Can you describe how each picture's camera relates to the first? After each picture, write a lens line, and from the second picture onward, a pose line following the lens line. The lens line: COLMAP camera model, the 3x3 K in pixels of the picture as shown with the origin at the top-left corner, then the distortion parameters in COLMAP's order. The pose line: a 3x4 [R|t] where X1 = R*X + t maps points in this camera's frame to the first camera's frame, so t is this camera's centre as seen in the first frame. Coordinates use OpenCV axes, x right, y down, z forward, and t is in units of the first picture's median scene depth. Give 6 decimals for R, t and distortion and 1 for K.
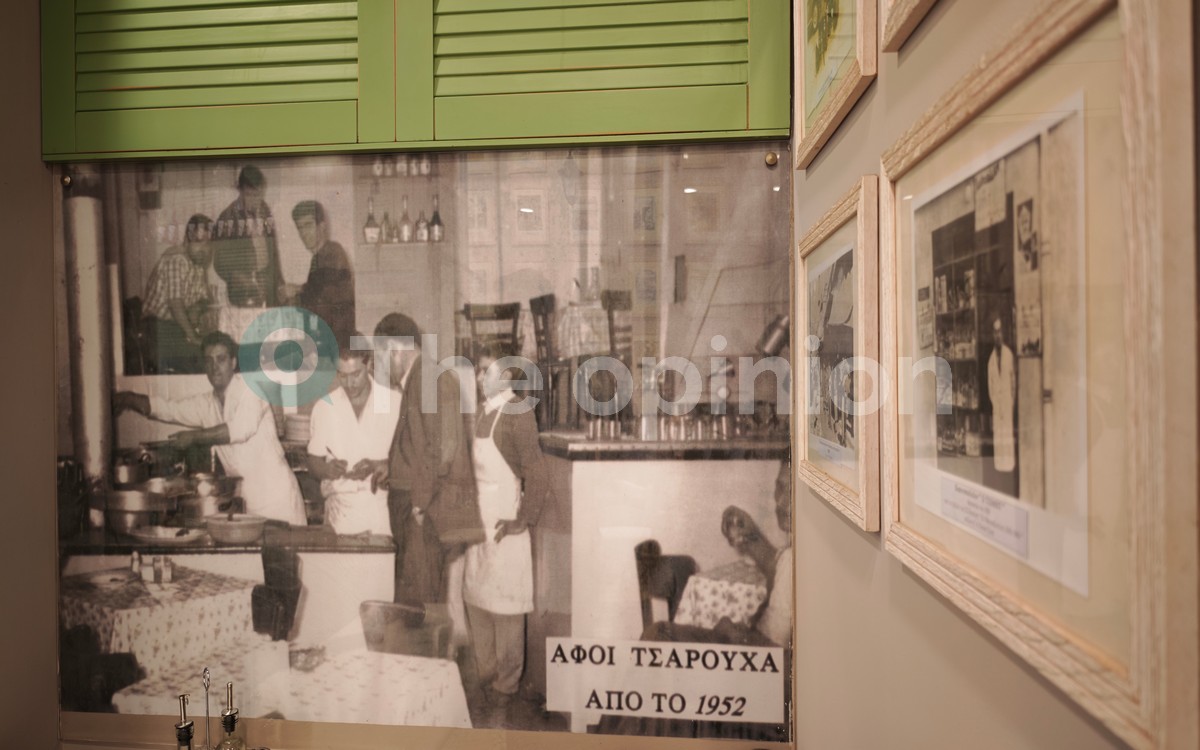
lens RADIAL K [[811.3, 0, 606.1], [0, 811.3, 382.0], [0, 0, 1]] dist [-0.006979, -0.008275]
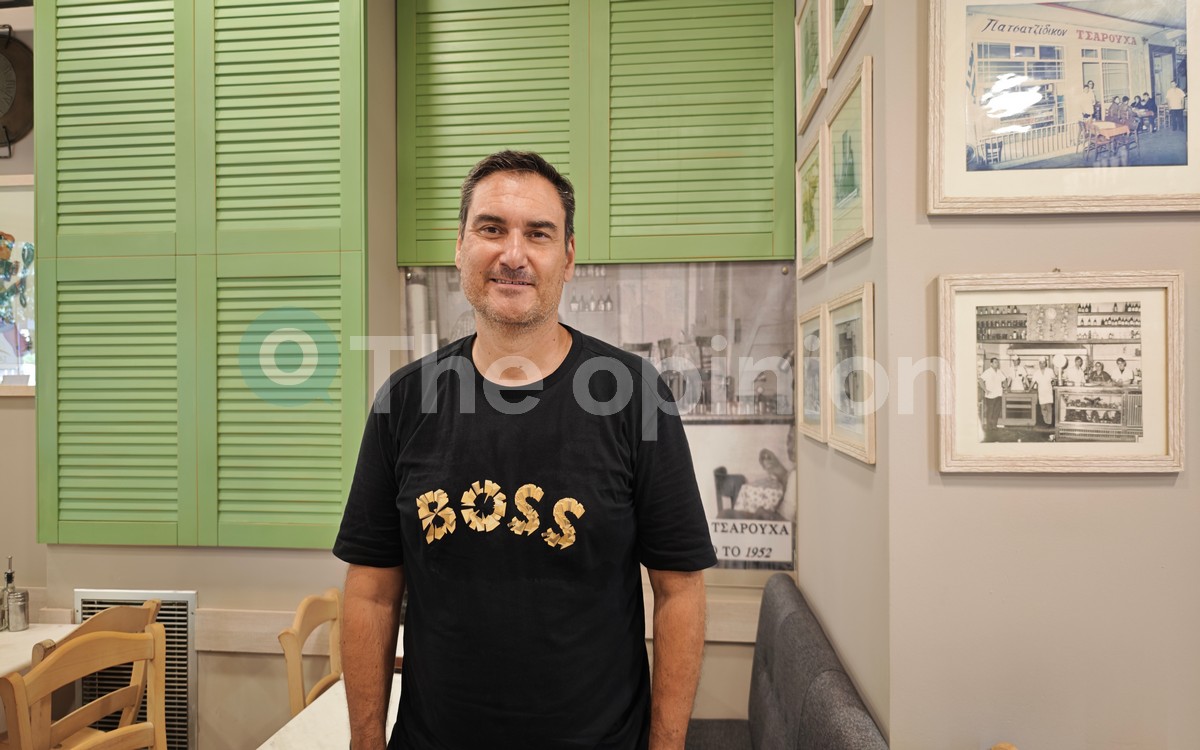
lens RADIAL K [[811.3, 0, 587.8], [0, 811.3, 368.8], [0, 0, 1]] dist [-0.006979, -0.008275]
pose [[0.998908, 0.002868, -0.046624, -0.175309], [-0.003565, 0.999883, -0.014873, -0.007167], [0.046576, 0.015023, 0.998802, -0.948436]]
